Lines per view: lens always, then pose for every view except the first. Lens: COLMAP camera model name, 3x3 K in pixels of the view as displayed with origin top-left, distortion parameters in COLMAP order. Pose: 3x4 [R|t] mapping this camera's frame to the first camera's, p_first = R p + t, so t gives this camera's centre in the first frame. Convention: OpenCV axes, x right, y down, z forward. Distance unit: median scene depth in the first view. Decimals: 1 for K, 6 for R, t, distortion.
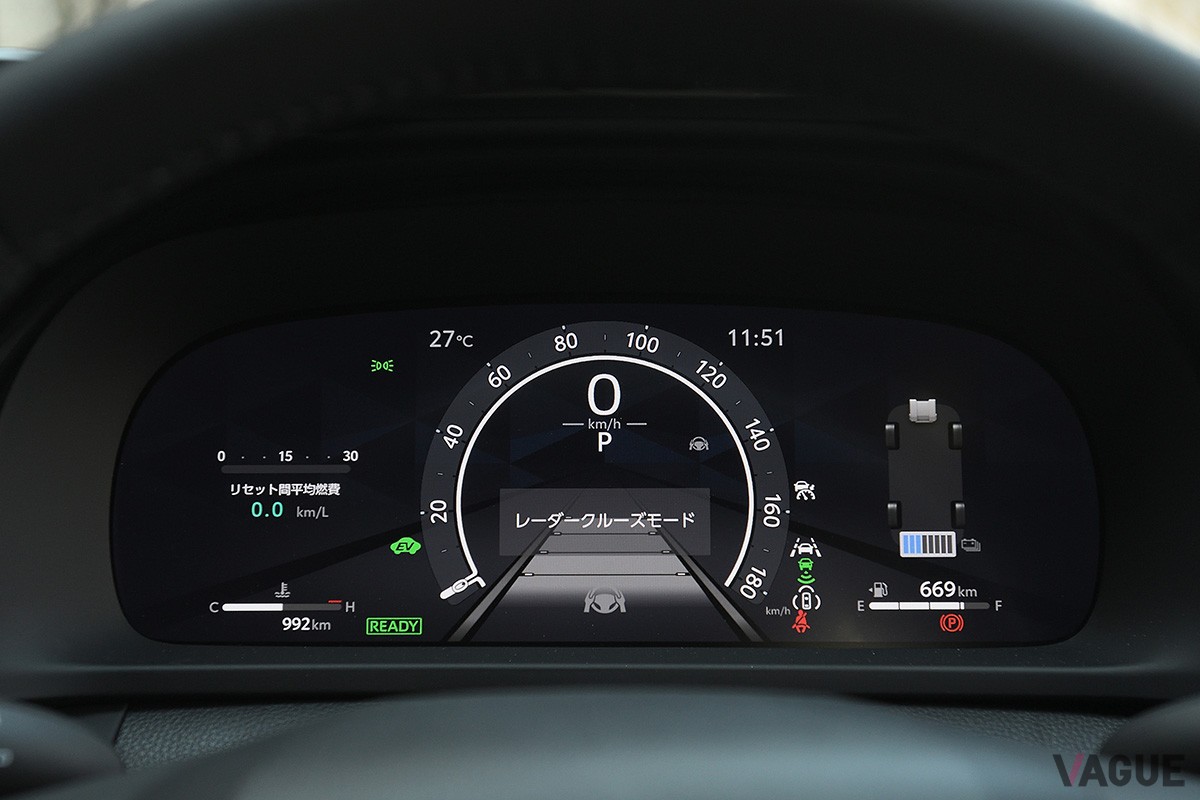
lens RADIAL K [[1800.3, 0, 601.0], [0, 1800.3, 401.8], [0, 0, 1]] dist [-0.001822, 0.000000]
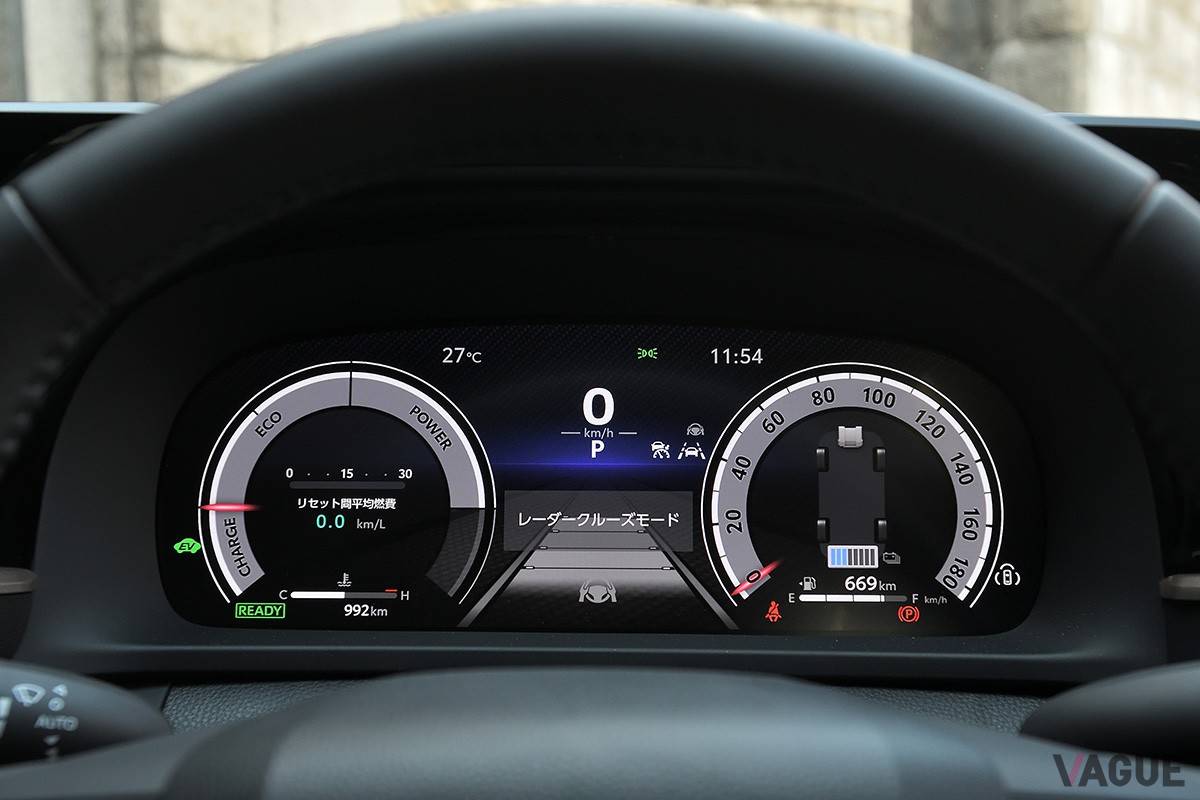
lens RADIAL K [[1800.3, 0, 597.3], [0, 1800.3, 402.1], [0, 0, 1]] dist [-0.001822, 0.000000]
pose [[0.999954, 0.008477, -0.004403, 0.005958], [-0.008452, 0.999948, 0.005689, -0.013463], [0.004451, -0.005652, 0.999974, -0.117039]]
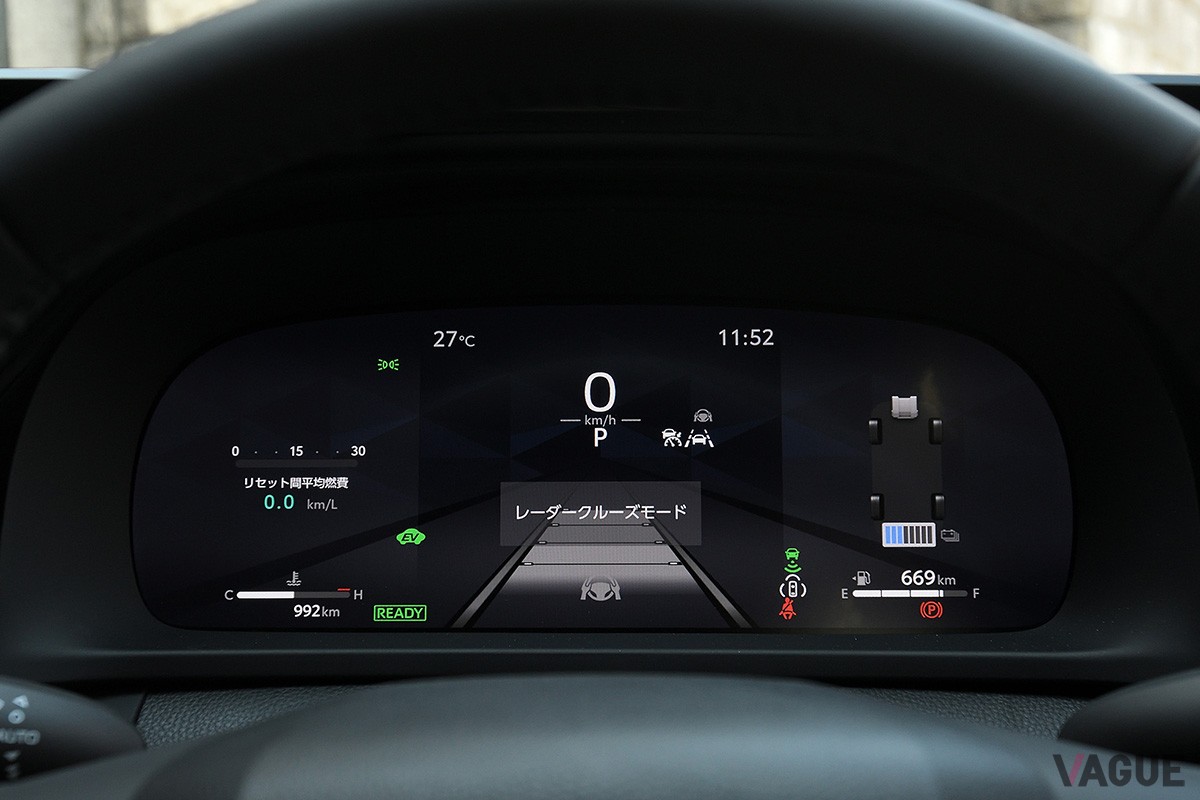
lens RADIAL K [[1800.3, 0, 599.9], [0, 1800.3, 400.4], [0, 0, 1]] dist [-0.001822, 0.000000]
pose [[0.999999, -0.000062, -0.001674, 0.003547], [0.000074, 0.999975, 0.007060, -0.006818], [0.001673, -0.007060, 0.999974, -0.049732]]
